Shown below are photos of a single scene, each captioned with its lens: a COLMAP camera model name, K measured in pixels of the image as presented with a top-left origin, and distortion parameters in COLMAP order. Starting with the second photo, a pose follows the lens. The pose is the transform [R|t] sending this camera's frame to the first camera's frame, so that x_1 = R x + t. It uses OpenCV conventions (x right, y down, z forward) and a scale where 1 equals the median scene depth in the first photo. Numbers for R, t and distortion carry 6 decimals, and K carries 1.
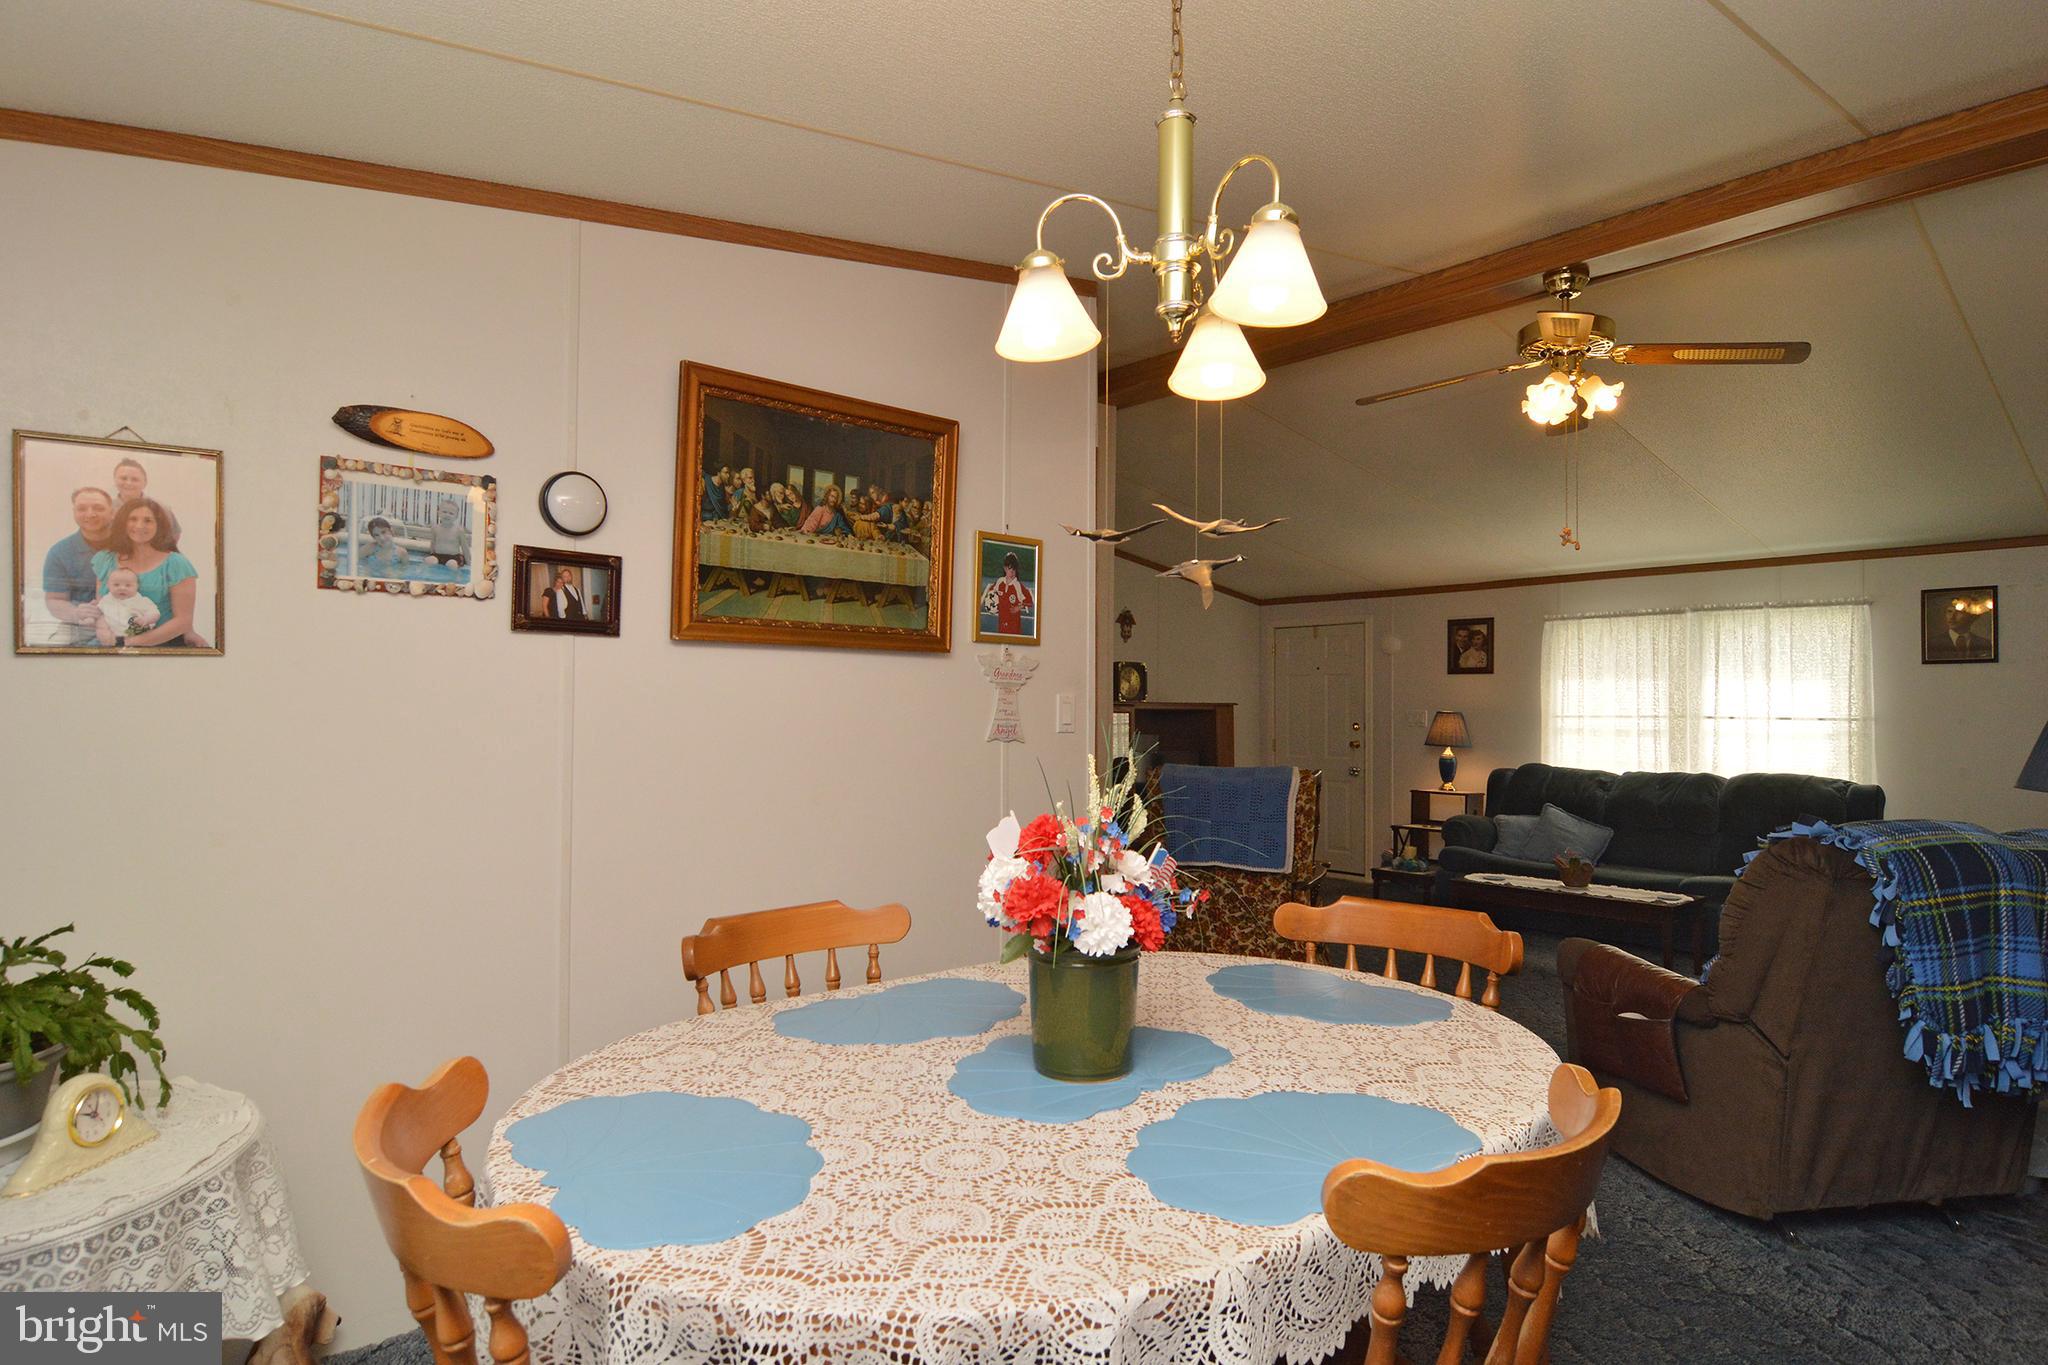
lens RADIAL K [[1114.5, 0, 1034.0], [0, 1114.5, 687.5], [0, 0, 1]] dist [-0.007347, -0.010412]
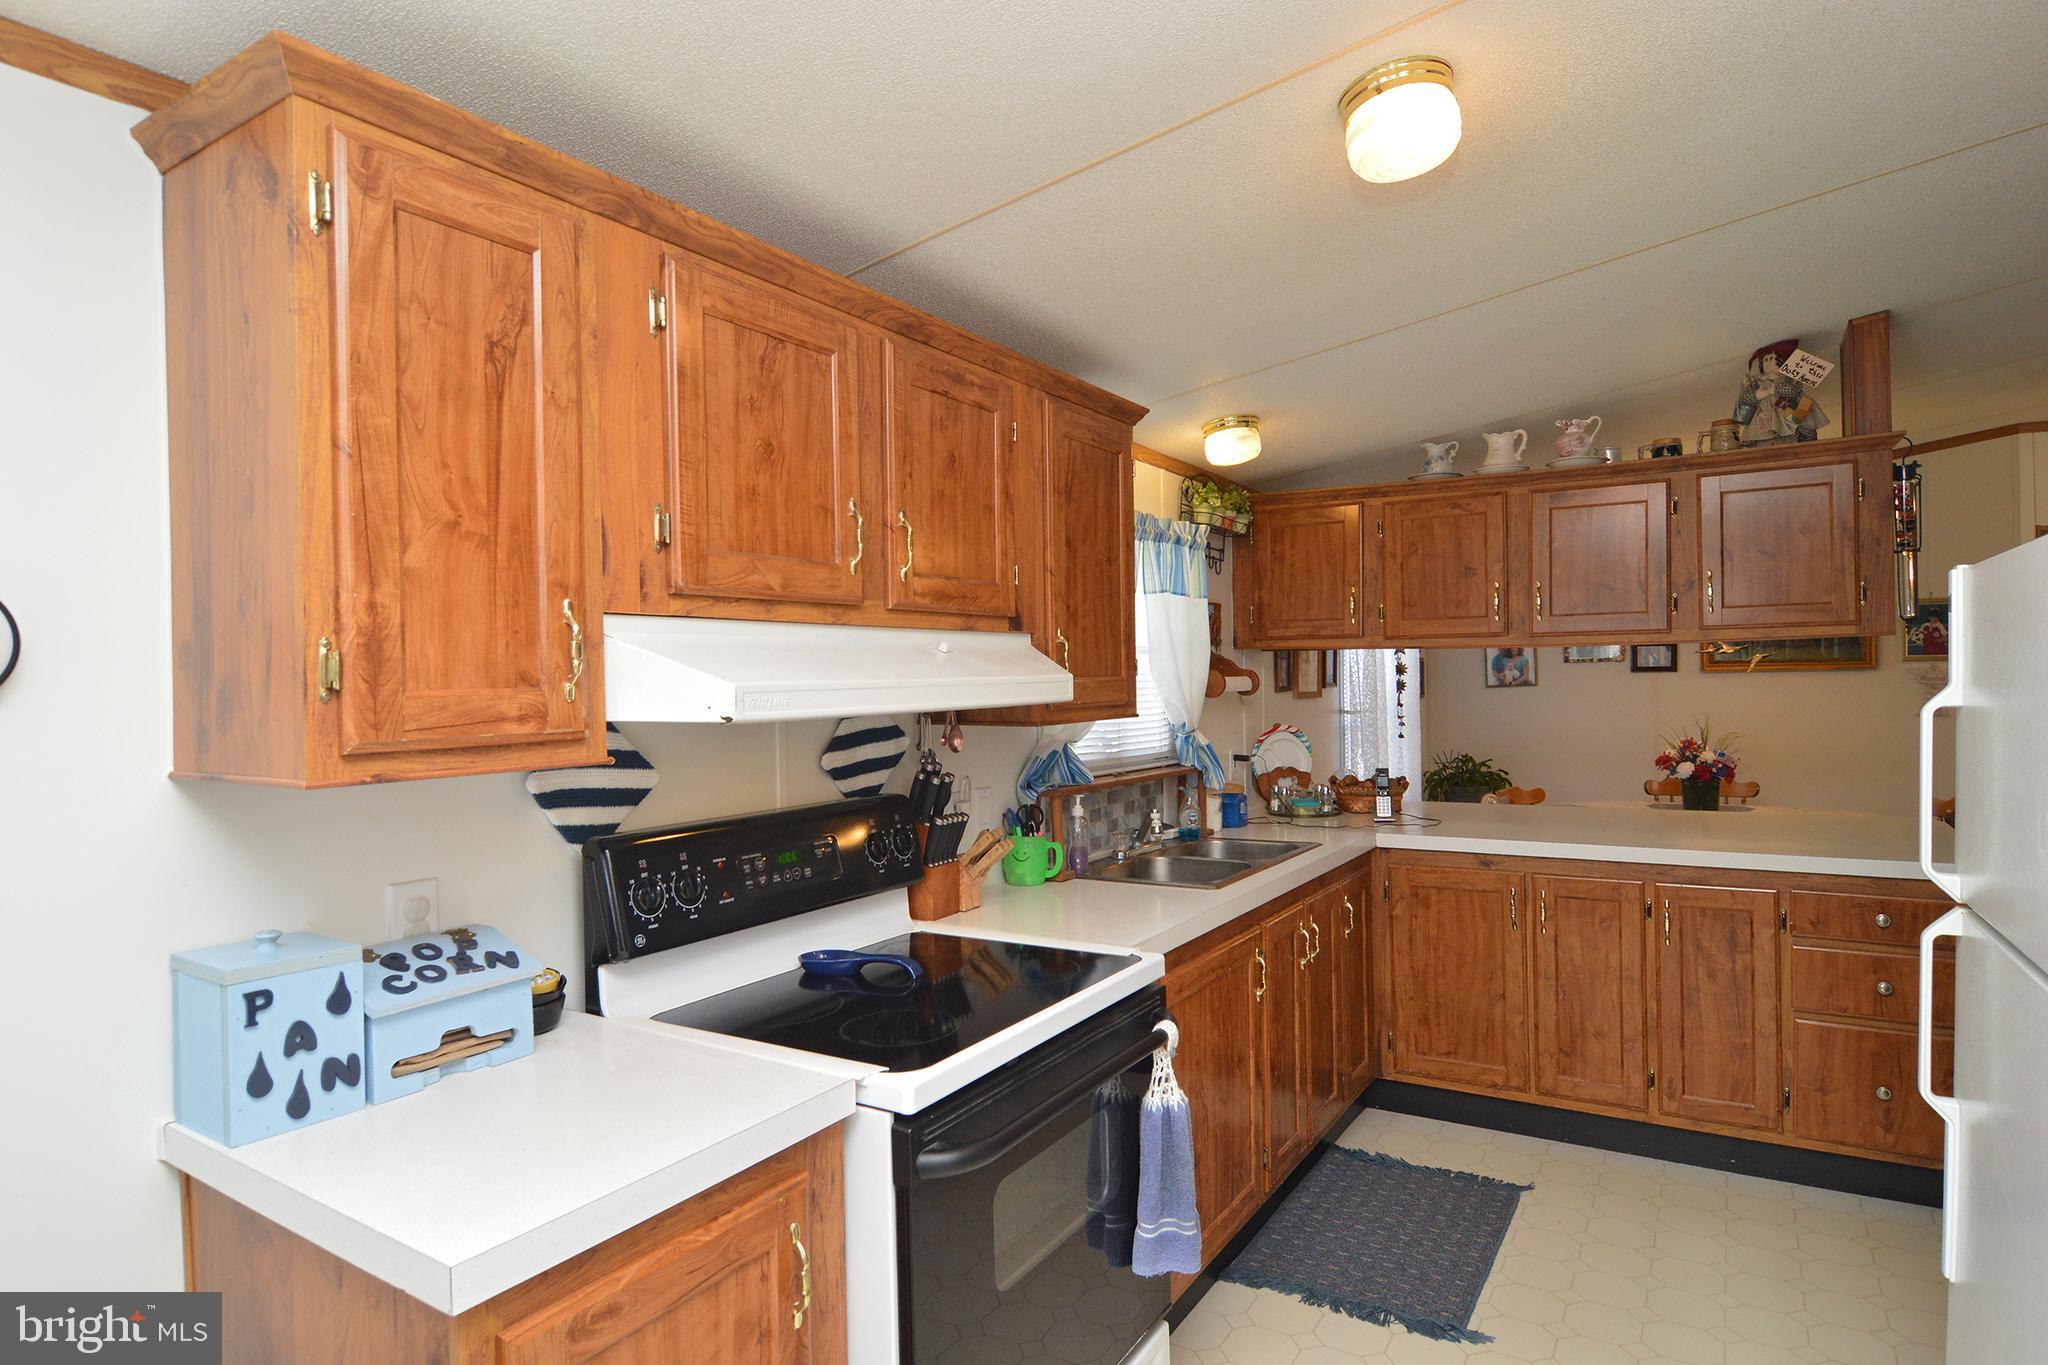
lens RADIAL K [[1114.5, 0, 1034.0], [0, 1114.5, 687.5], [0, 0, 1]] dist [-0.007347, -0.010412]
pose [[0.277985, -0.006416, -0.960564, 1.385874], [0.041561, 0.999122, 0.005354, -0.071787], [0.959686, -0.041410, 0.278008, -0.925436]]
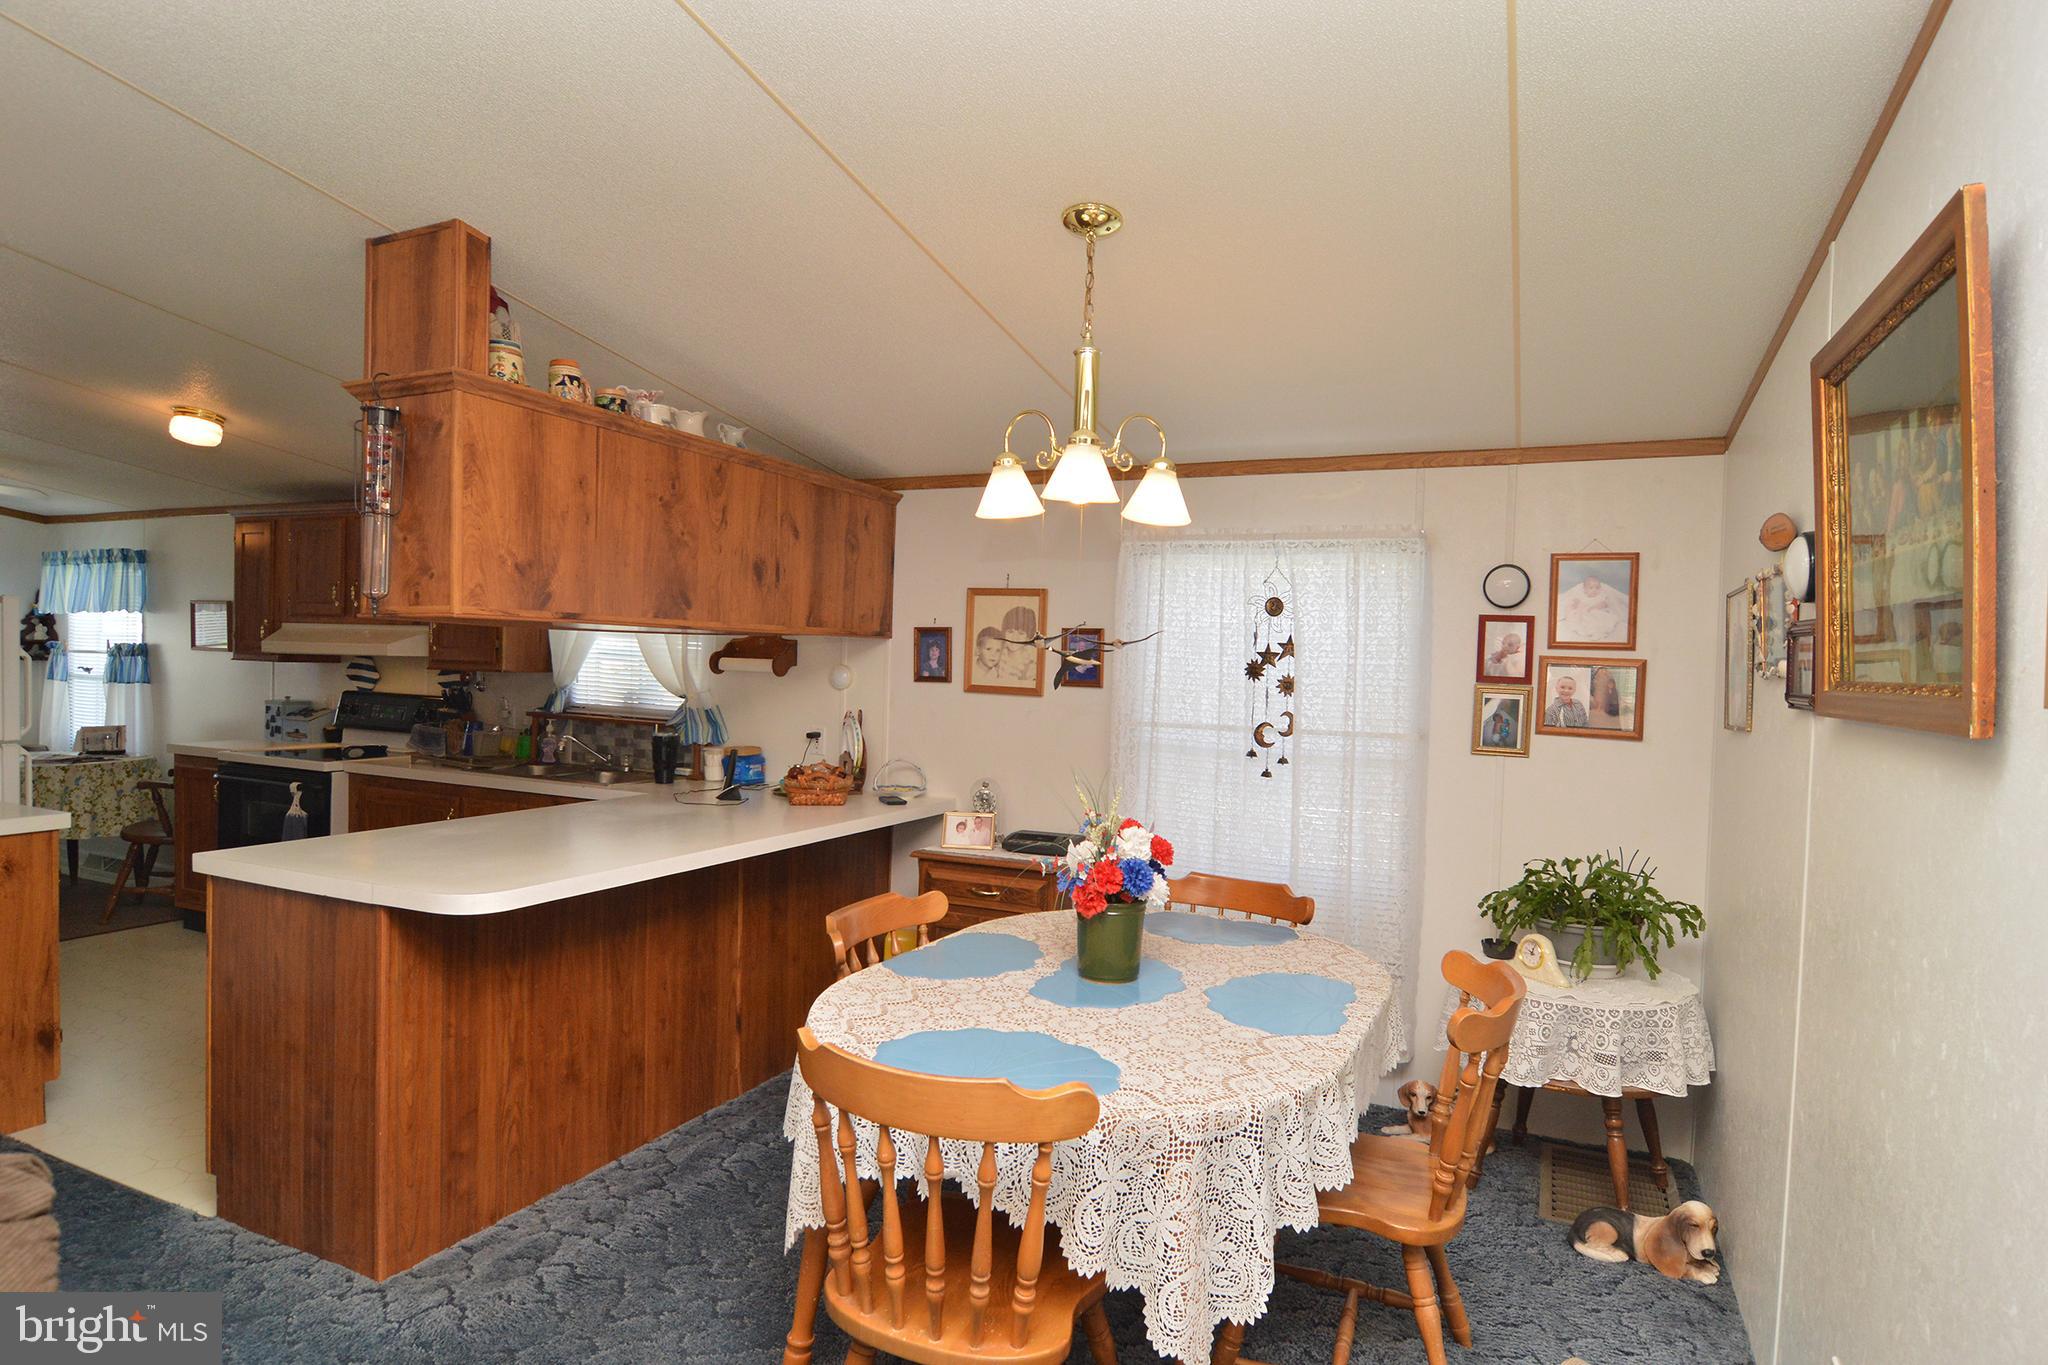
lens RADIAL K [[1114.5, 0, 1034.0], [0, 1114.5, 687.5], [0, 0, 1]] dist [-0.007347, -0.010412]
pose [[-0.912613, -0.024921, -0.408064, 0.434587], [-0.028892, 0.999576, 0.003572, -0.043296], [0.407802, 0.015050, -0.912946, 1.295301]]
